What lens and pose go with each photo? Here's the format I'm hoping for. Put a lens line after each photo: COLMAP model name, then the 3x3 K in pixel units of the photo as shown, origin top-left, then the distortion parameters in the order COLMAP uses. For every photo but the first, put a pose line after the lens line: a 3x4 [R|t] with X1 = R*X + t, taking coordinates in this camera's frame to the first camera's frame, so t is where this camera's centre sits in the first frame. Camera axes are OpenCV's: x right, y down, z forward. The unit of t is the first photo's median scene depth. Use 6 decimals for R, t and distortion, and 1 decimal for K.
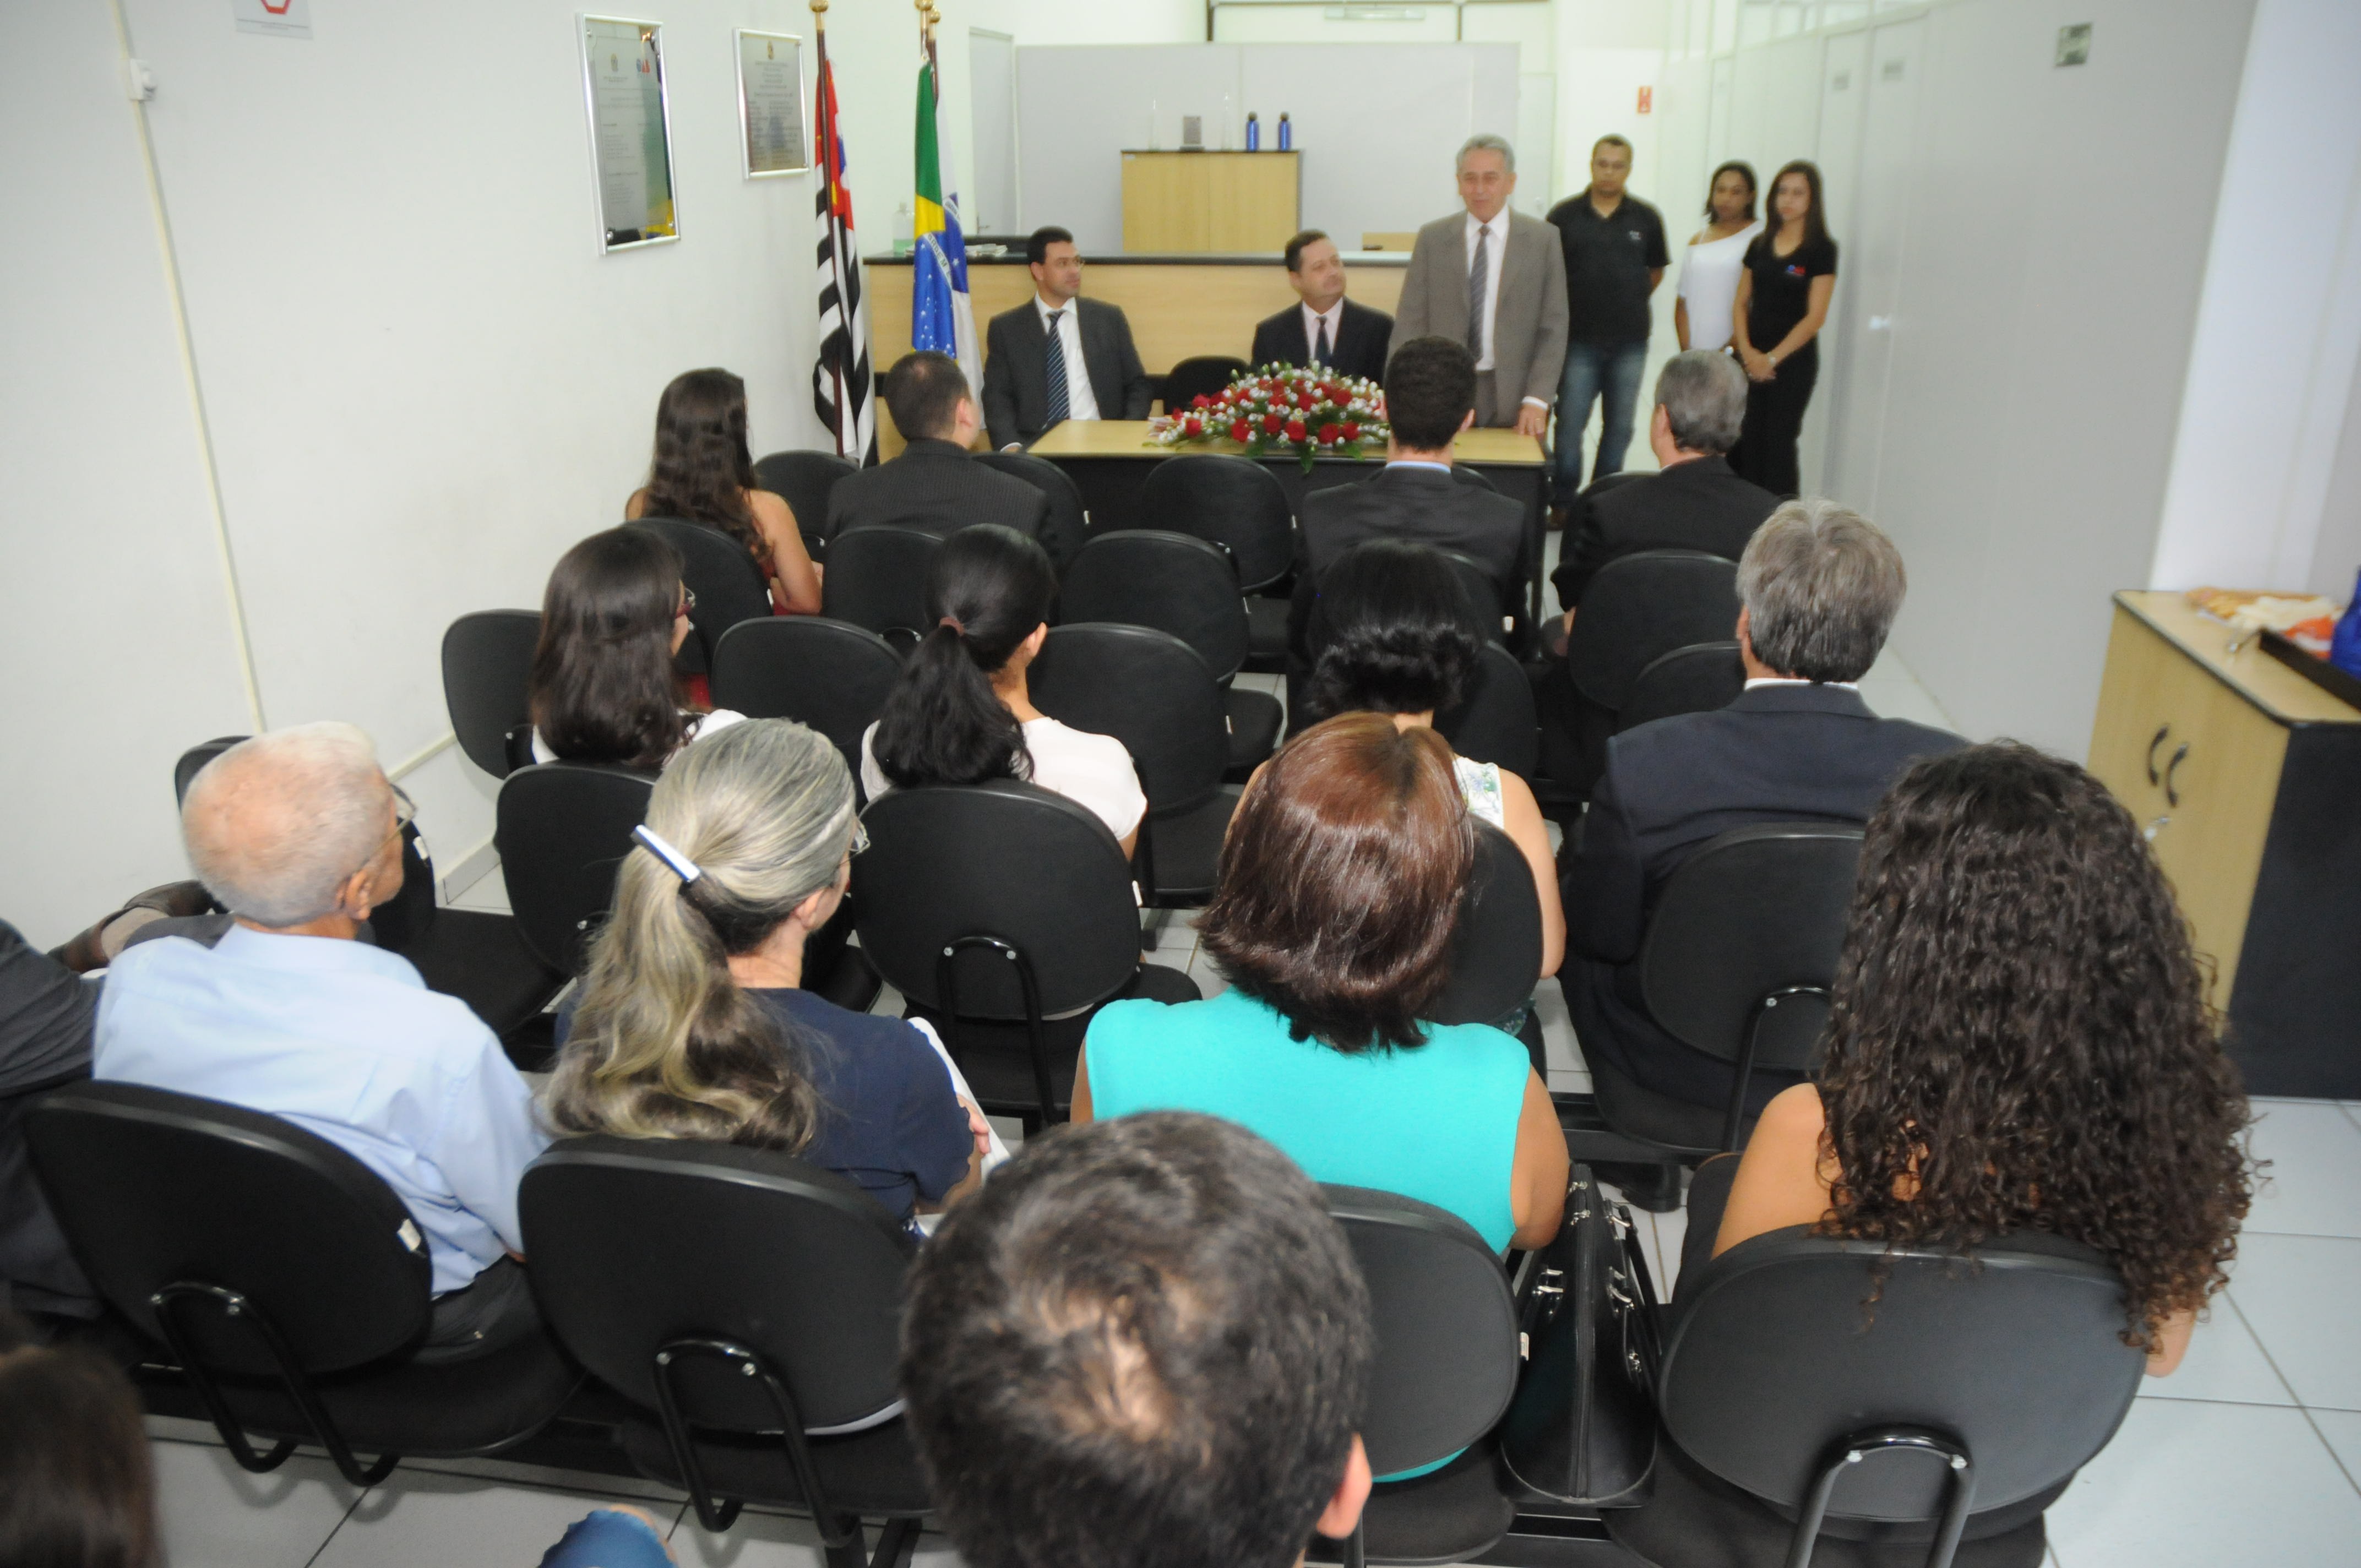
lens RADIAL K [[1818.4, 0, 1182.3], [0, 1818.4, 810.1], [0, 0, 1]] dist [-0.125024, 0.087068]
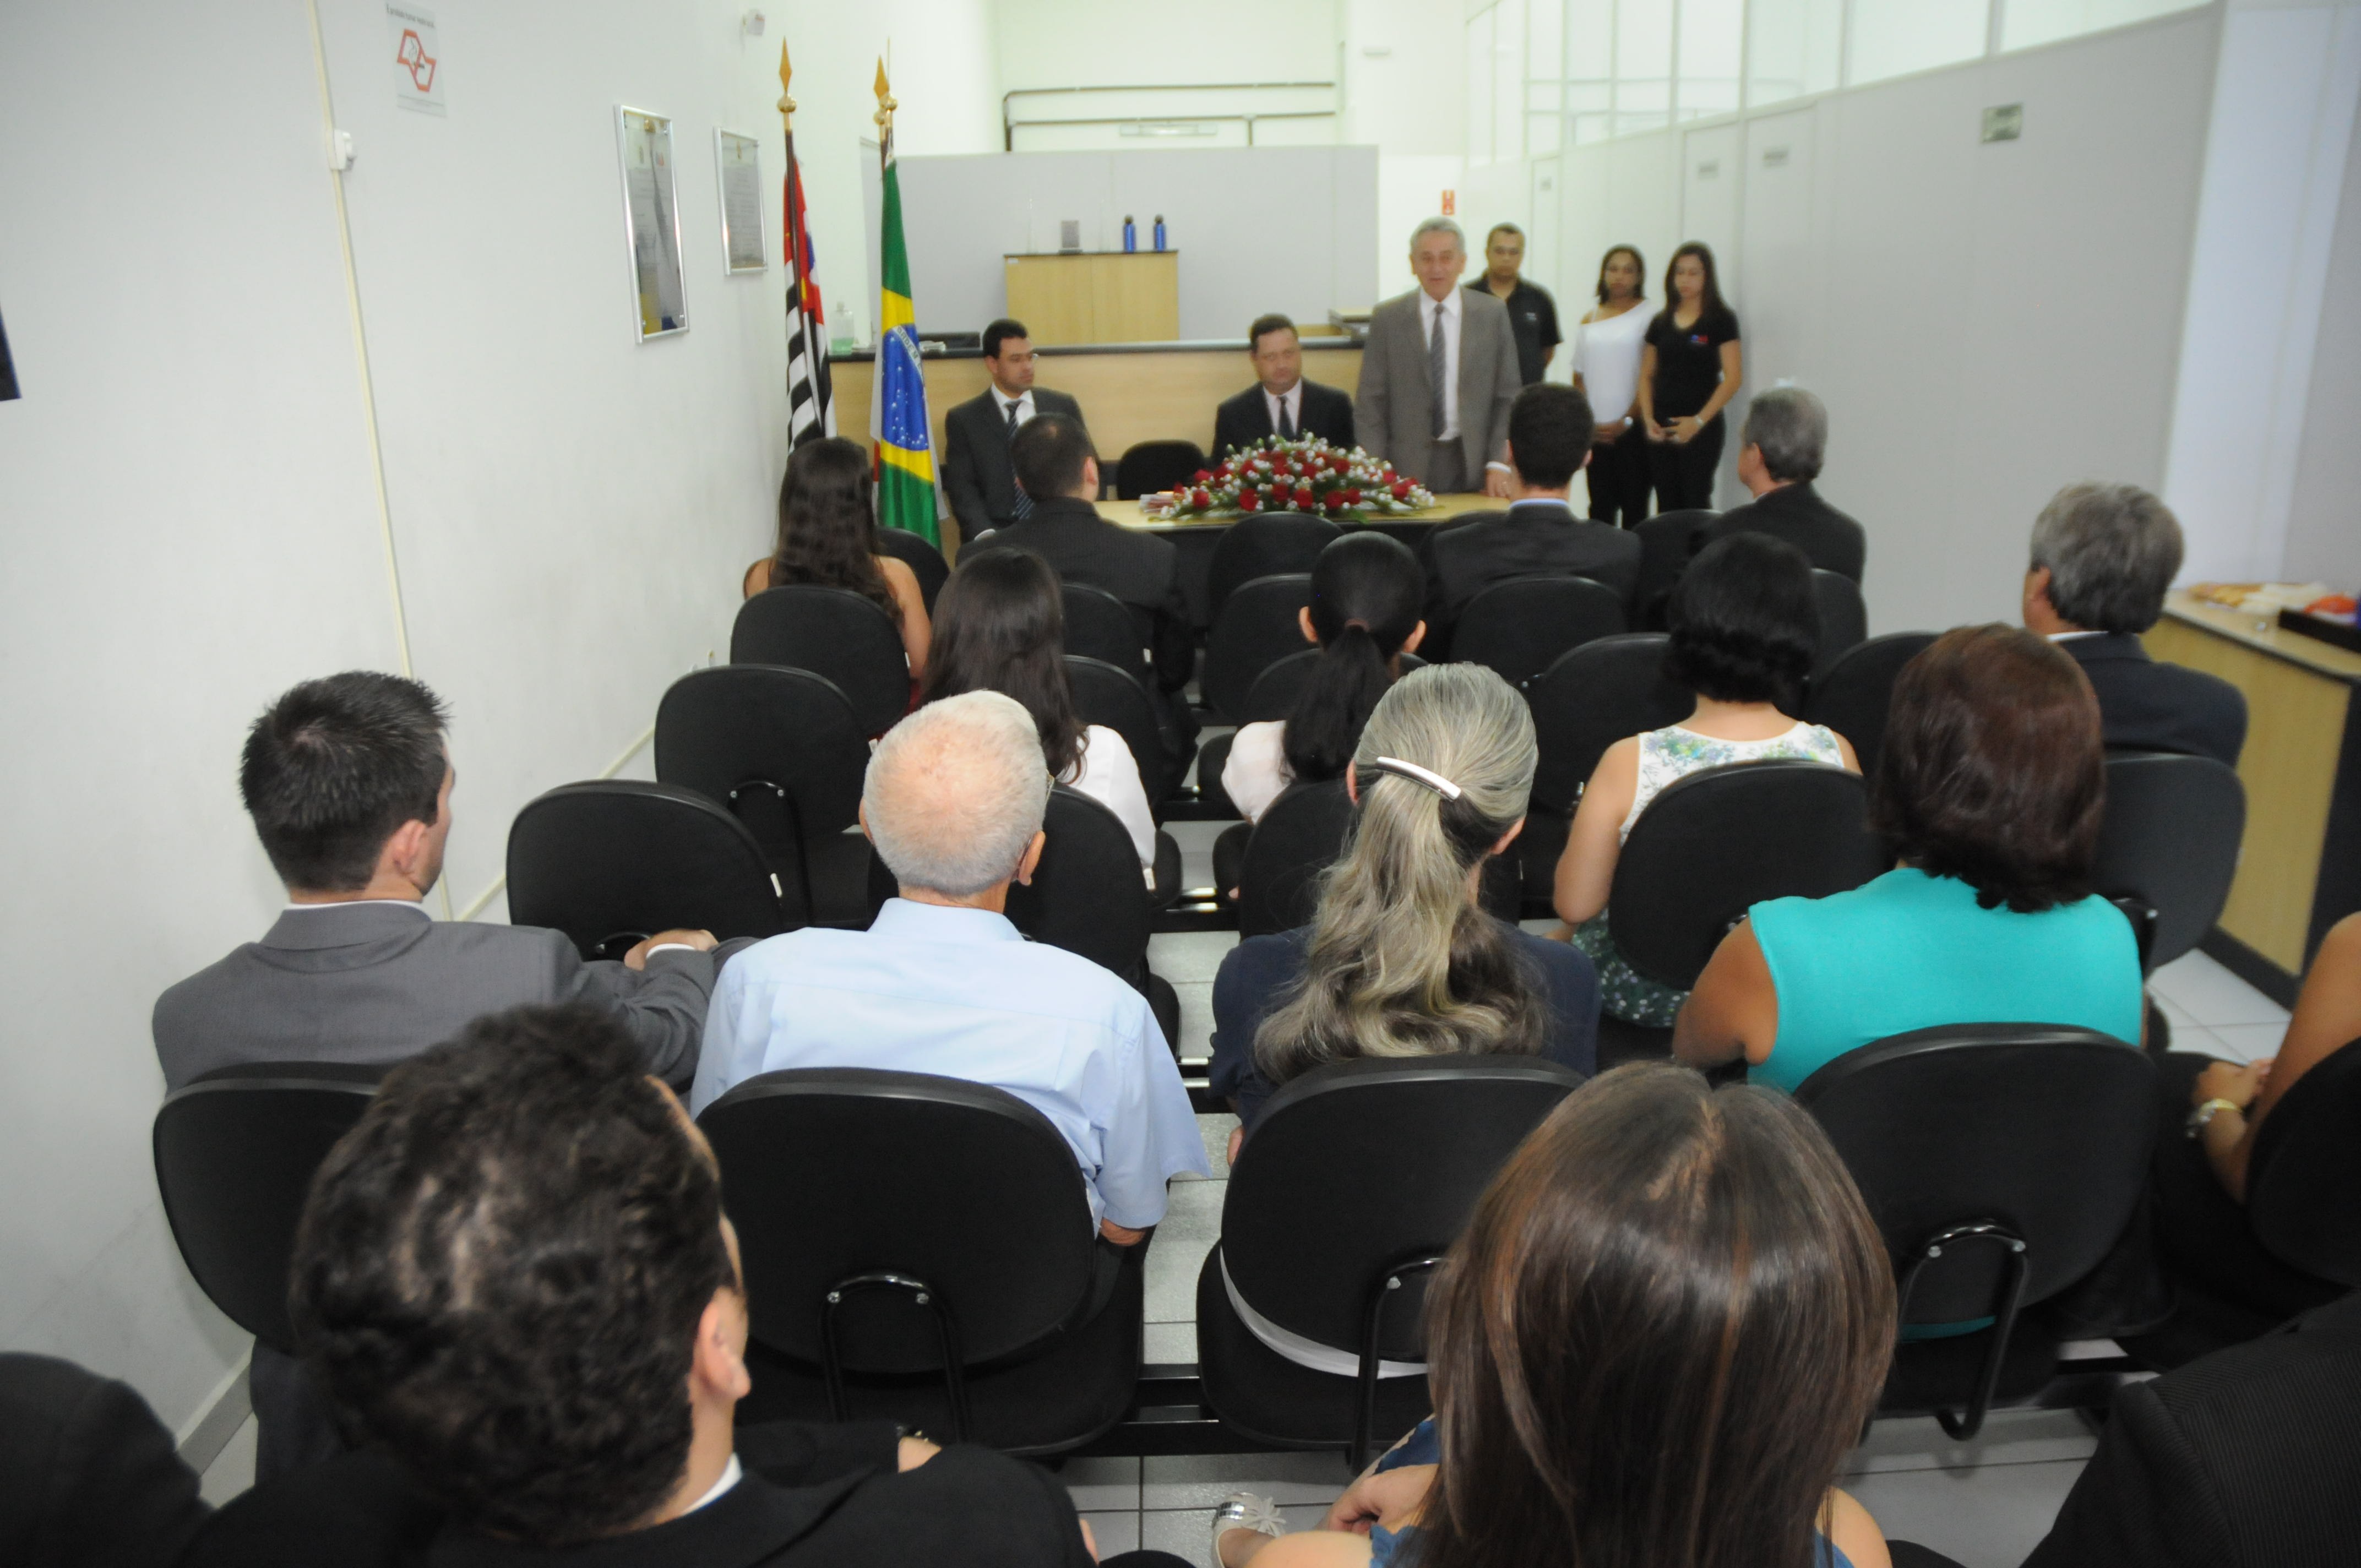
lens RADIAL K [[1818.4, 0, 1177.4], [0, 1818.4, 800.5], [0, 0, 1]] dist [-0.125024, 0.087068]
pose [[0.988374, -0.061080, 0.139231, -0.144653], [0.070537, 0.995452, -0.064029, 0.022919], [-0.134687, 0.073105, 0.988188, -0.011097]]
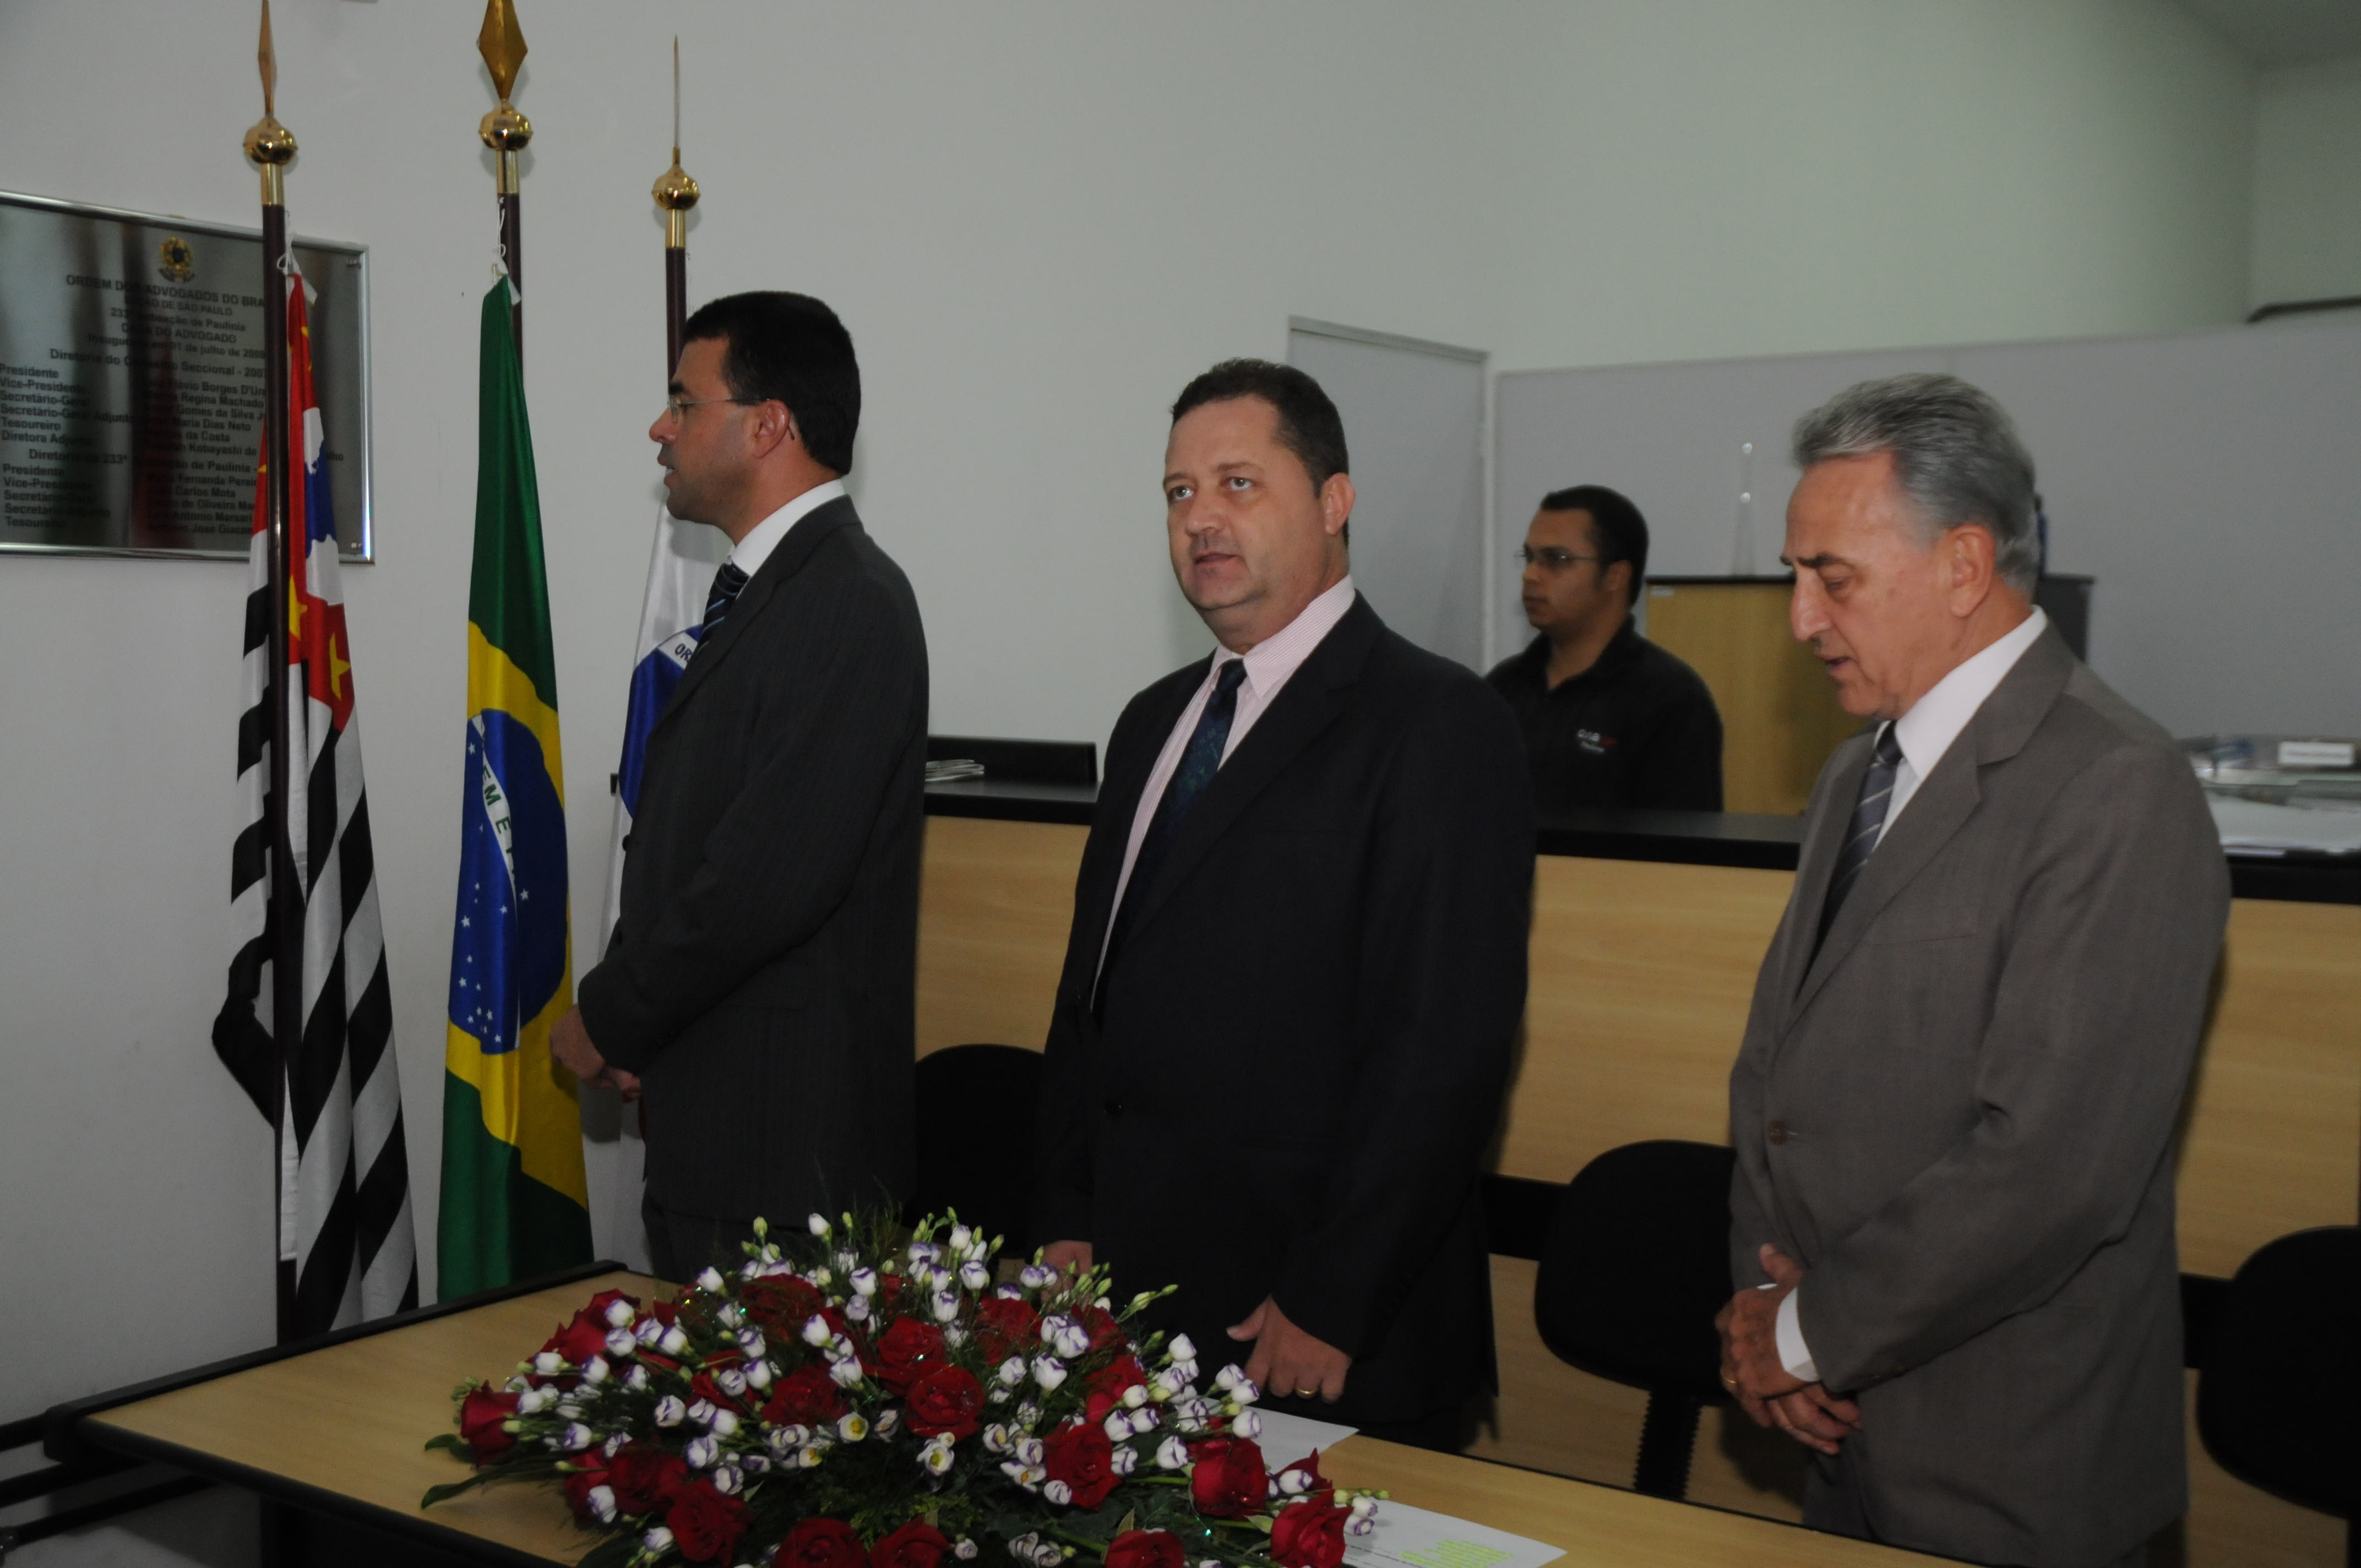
lens RADIAL K [[2491.2, 0, 1215.9], [0, 2491.2, 798.4], [0, 0, 1]] dist [0.010340, 0.000000]
pose [[0.886631, 0.043796, -0.460399, 0.238532], [-0.175241, 0.953087, -0.246812, -0.204340], [0.427990, 0.299512, 0.852712, 0.630594]]
